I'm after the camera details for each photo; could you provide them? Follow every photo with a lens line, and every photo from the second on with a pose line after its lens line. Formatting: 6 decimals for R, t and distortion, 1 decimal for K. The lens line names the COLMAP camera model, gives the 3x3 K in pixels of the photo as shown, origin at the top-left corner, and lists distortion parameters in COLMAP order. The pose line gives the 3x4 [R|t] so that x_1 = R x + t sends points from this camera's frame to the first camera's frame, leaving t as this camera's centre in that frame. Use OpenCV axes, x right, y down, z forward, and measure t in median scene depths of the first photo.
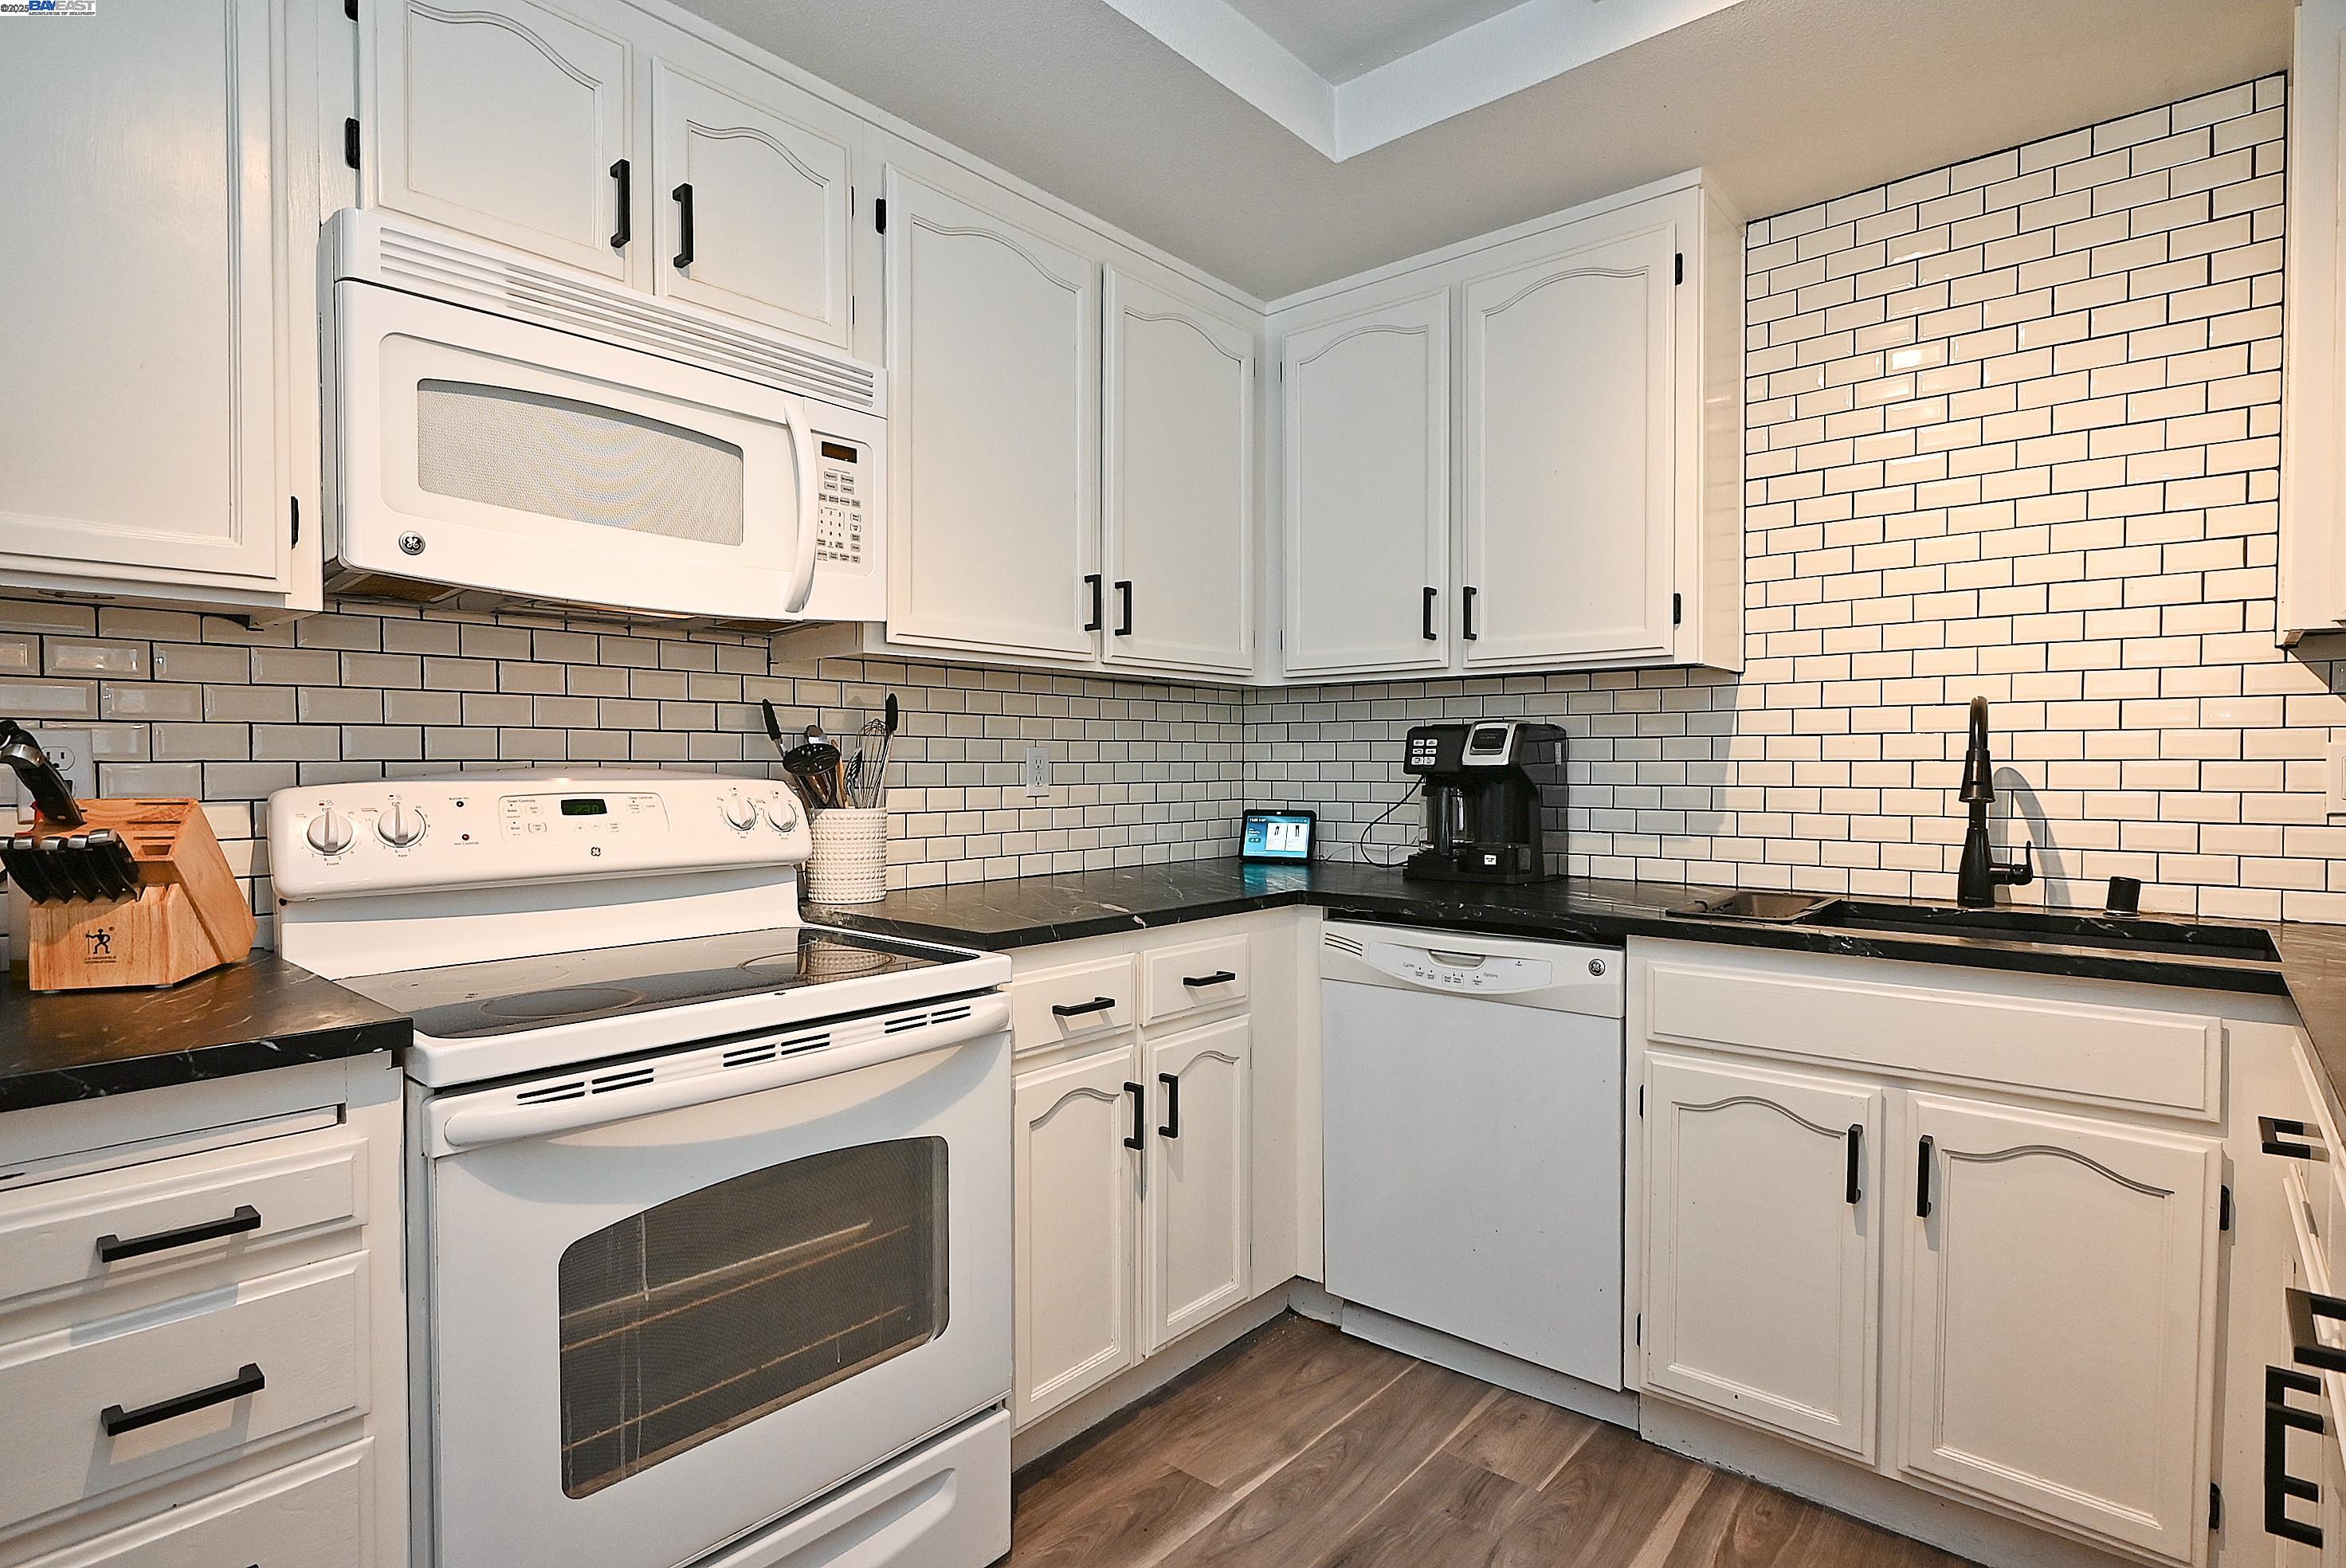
lens RADIAL K [[1195.0, 0, 1173.0], [0, 1195.0, 784.0], [0, 0, 1]] dist [0.003932, 0.000871]
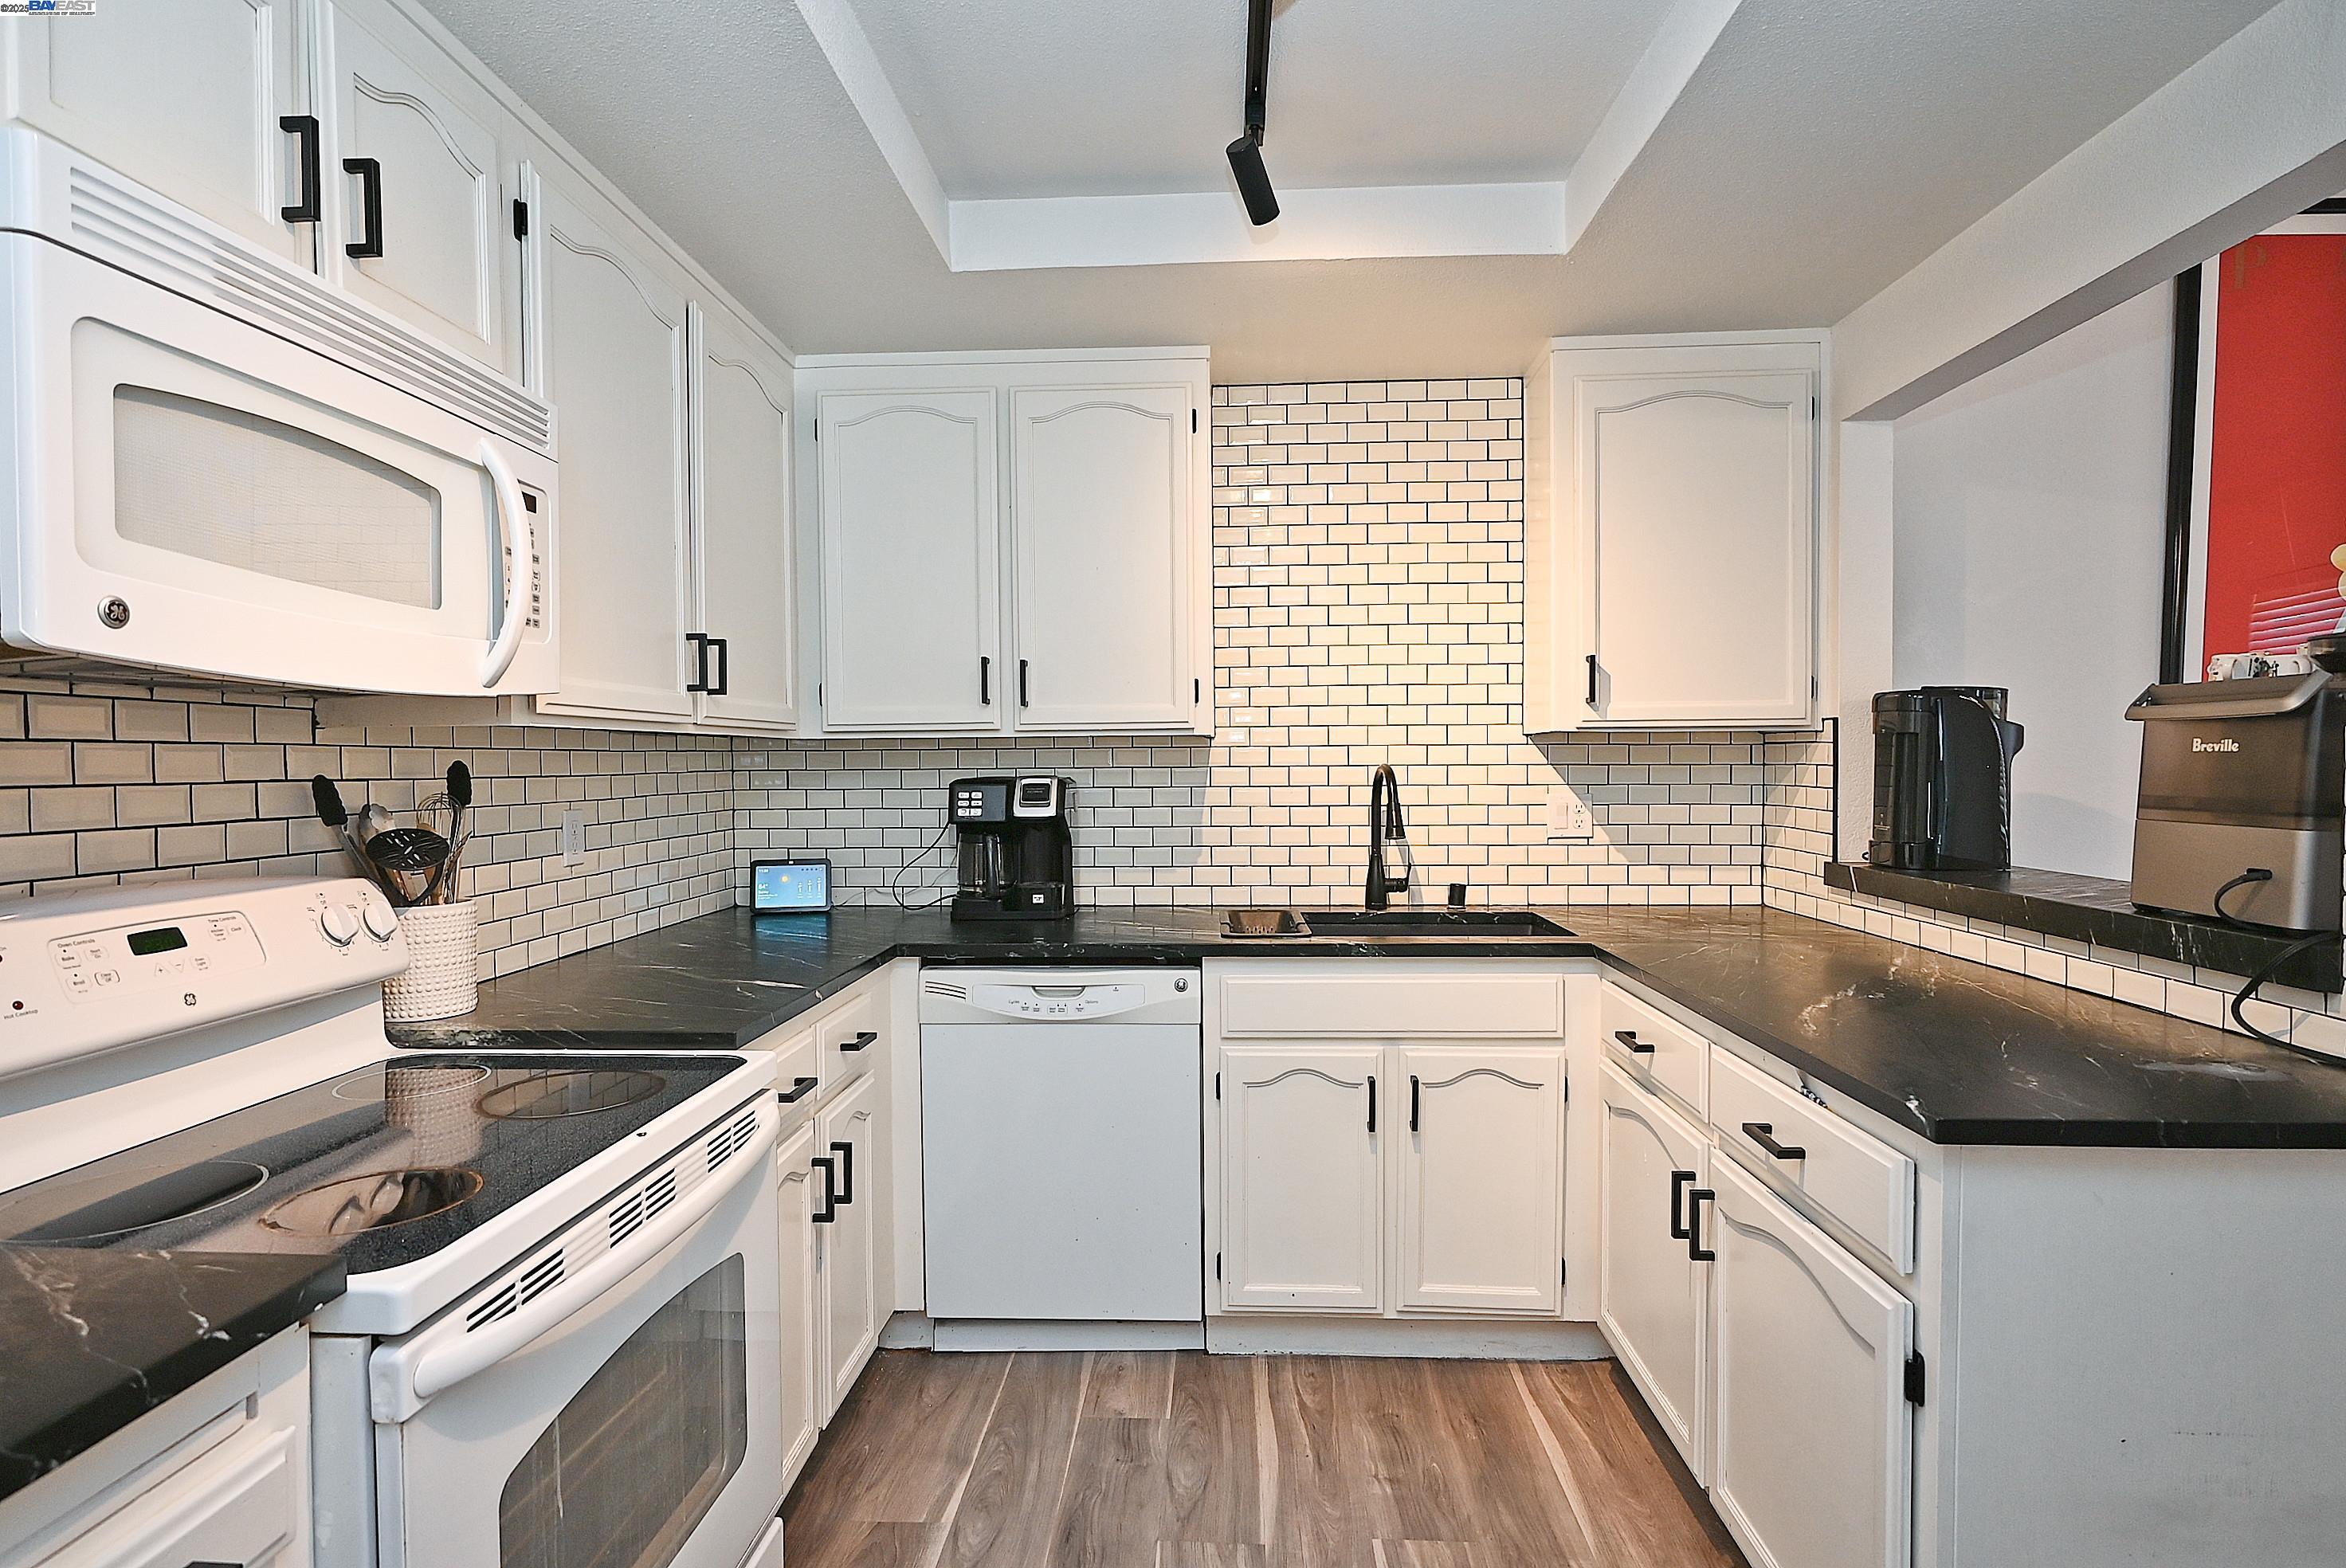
lens RADIAL K [[1195.0, 0, 1173.0], [0, 1195.0, 784.0], [0, 0, 1]] dist [0.003932, 0.000871]
pose [[0.786776, -0.019222, 0.616939, -0.440094], [0.017834, 0.999806, 0.008407, -0.070156], [-0.616981, 0.004388, 0.786966, 0.030914]]
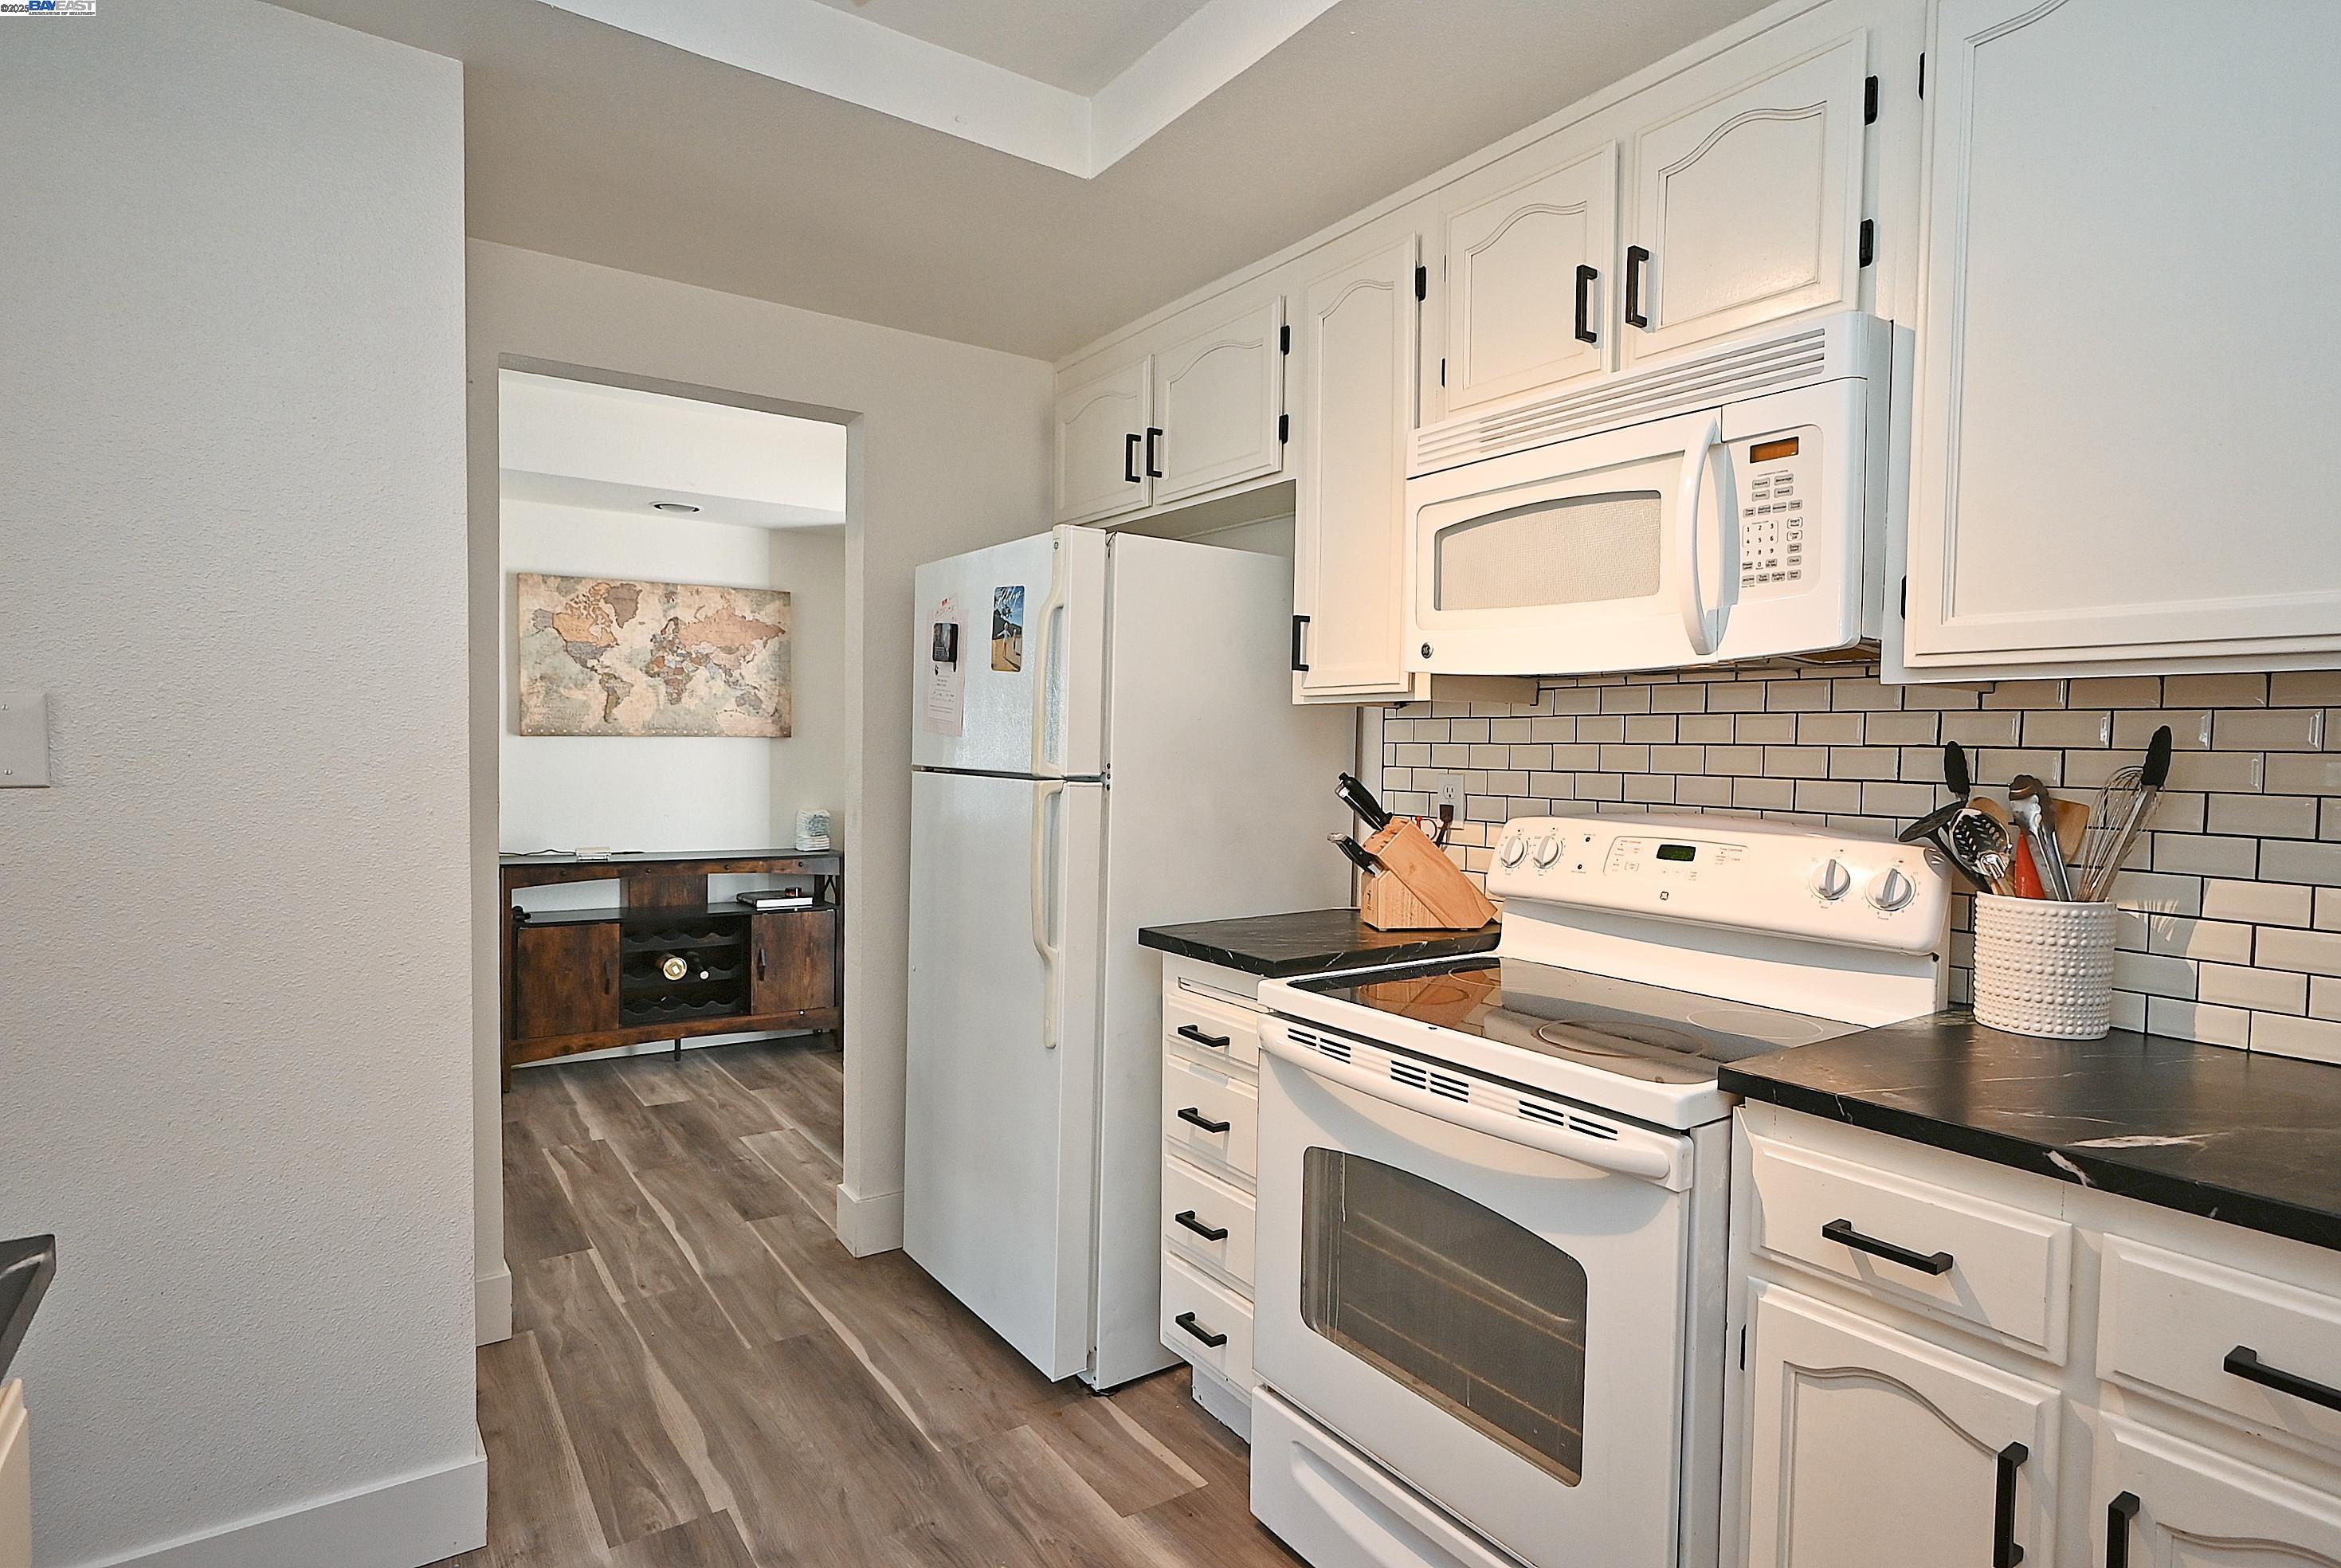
lens RADIAL K [[1192.5, 0, 1170.5], [0, 1192.5, 784.0], [0, 0, 1]] dist [0.003932, 0.000871]
pose [[-0.238693, 0.030725, -0.970609, 0.615057], [-0.028489, 0.998848, 0.038625, -0.067124], [0.970677, 0.036871, -0.237542, 0.789666]]
